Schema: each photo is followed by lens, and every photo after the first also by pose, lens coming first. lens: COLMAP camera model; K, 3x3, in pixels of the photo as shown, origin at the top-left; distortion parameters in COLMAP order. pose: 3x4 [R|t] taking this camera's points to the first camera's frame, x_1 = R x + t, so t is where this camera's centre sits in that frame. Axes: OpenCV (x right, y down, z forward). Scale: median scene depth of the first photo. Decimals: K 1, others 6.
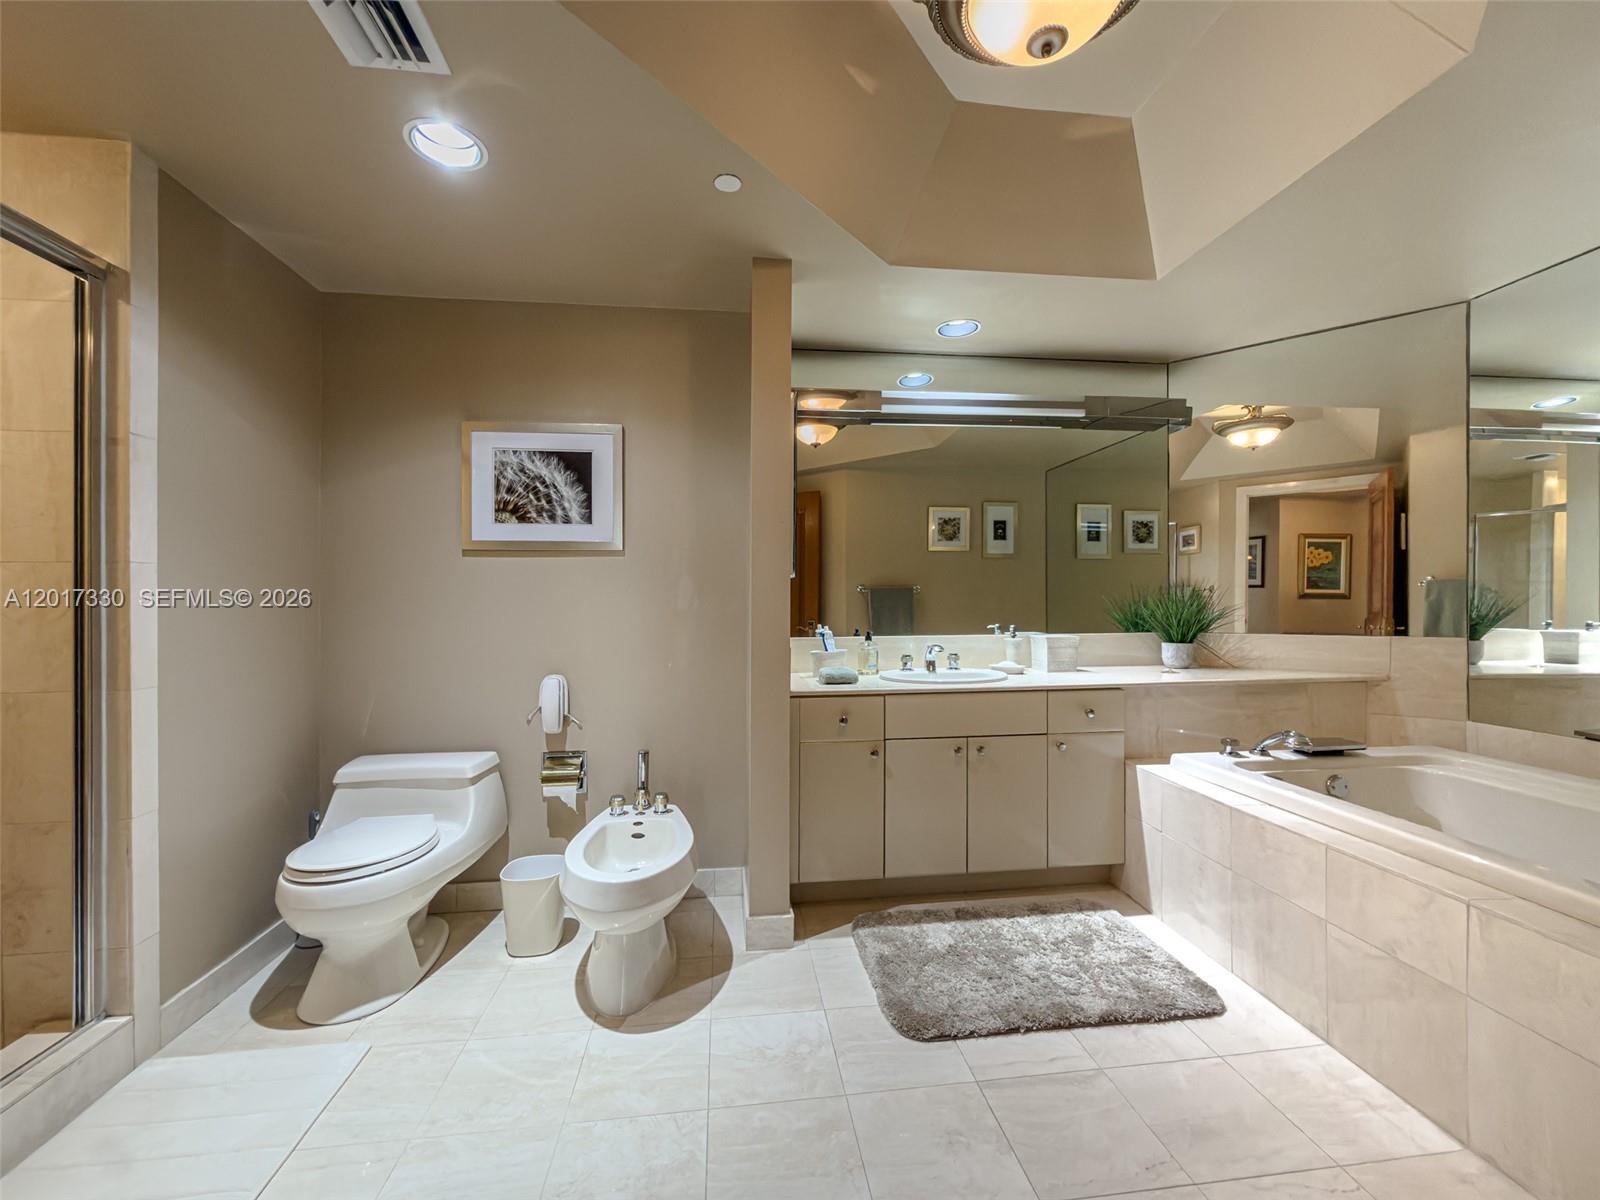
lens RADIAL K [[642.1, 0, 802.8], [0, 642.1, 595.3], [0, 0, 1]] dist [-0.002966, 0.000549]
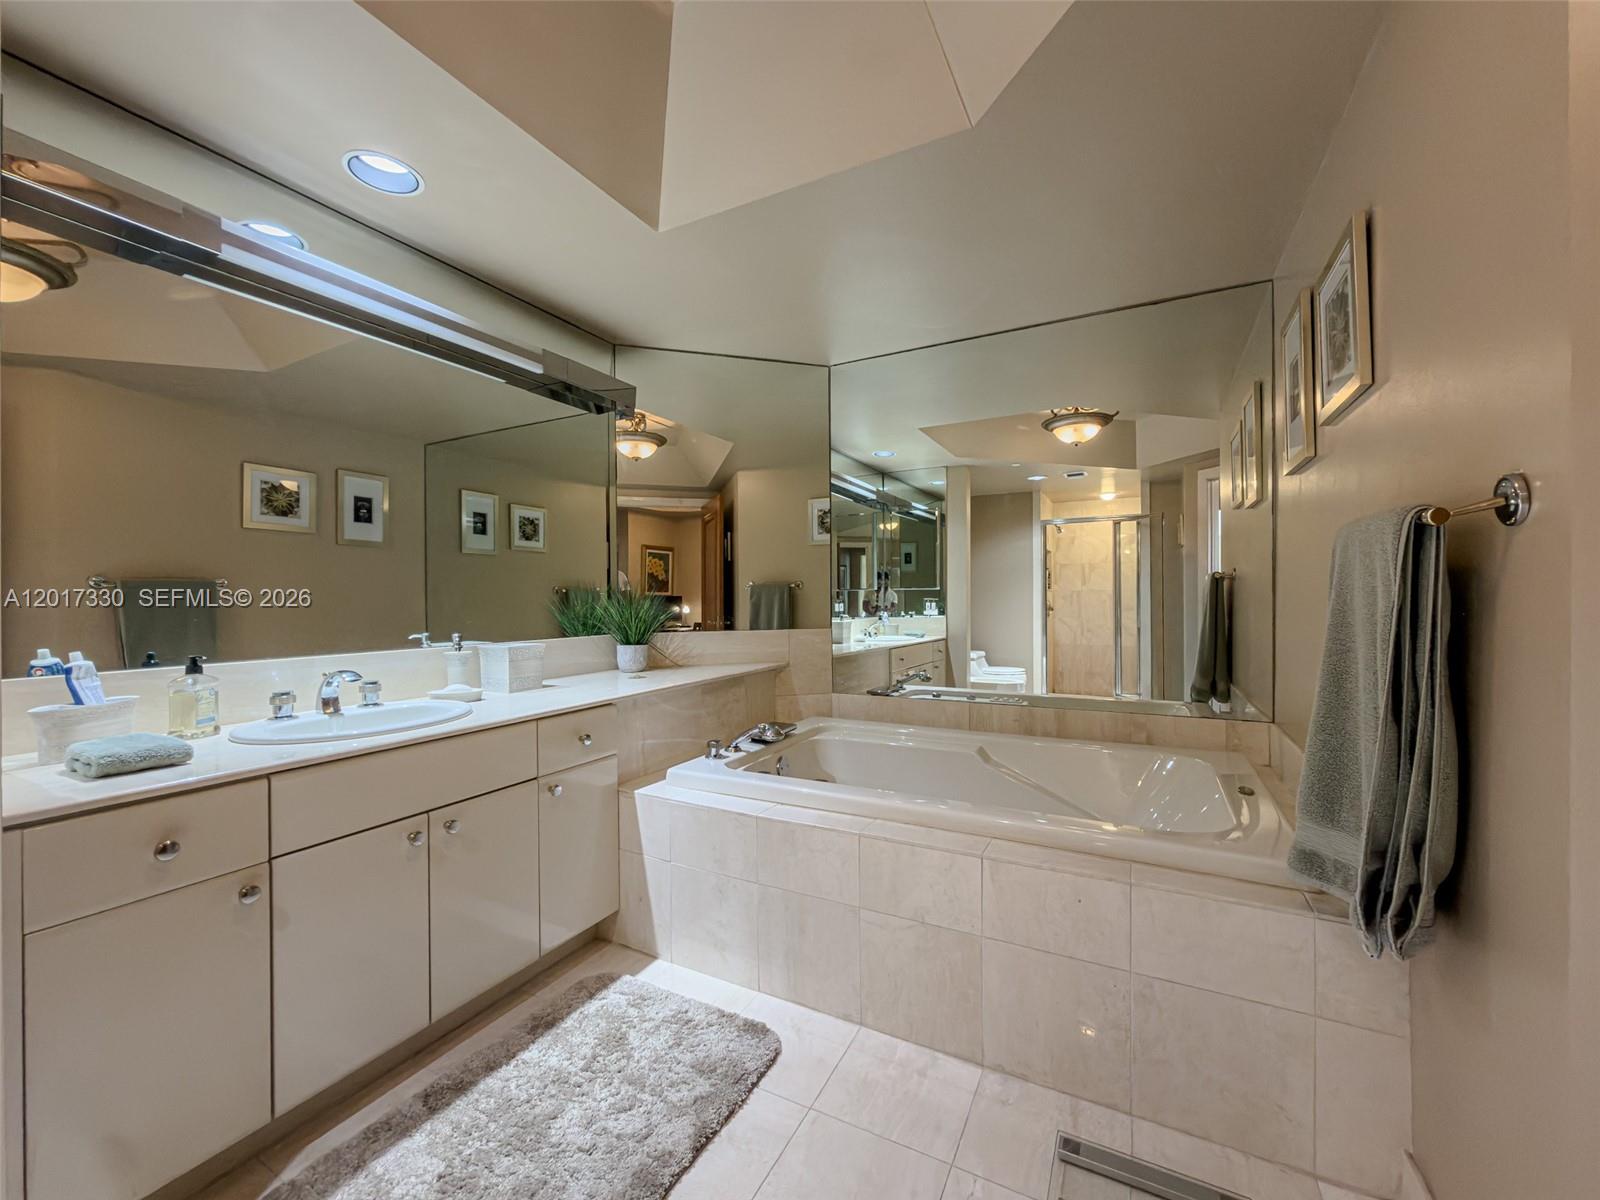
lens RADIAL K [[642.1, 0, 800.9], [0, 642.1, 603.0], [0, 0, 1]] dist [-0.002966, 0.000549]
pose [[0.570860, -0.003909, 0.821038, -0.054239], [-0.002625, 0.999975, 0.006586, 0.007837], [-0.821043, -0.005915, 0.570835, 0.325534]]
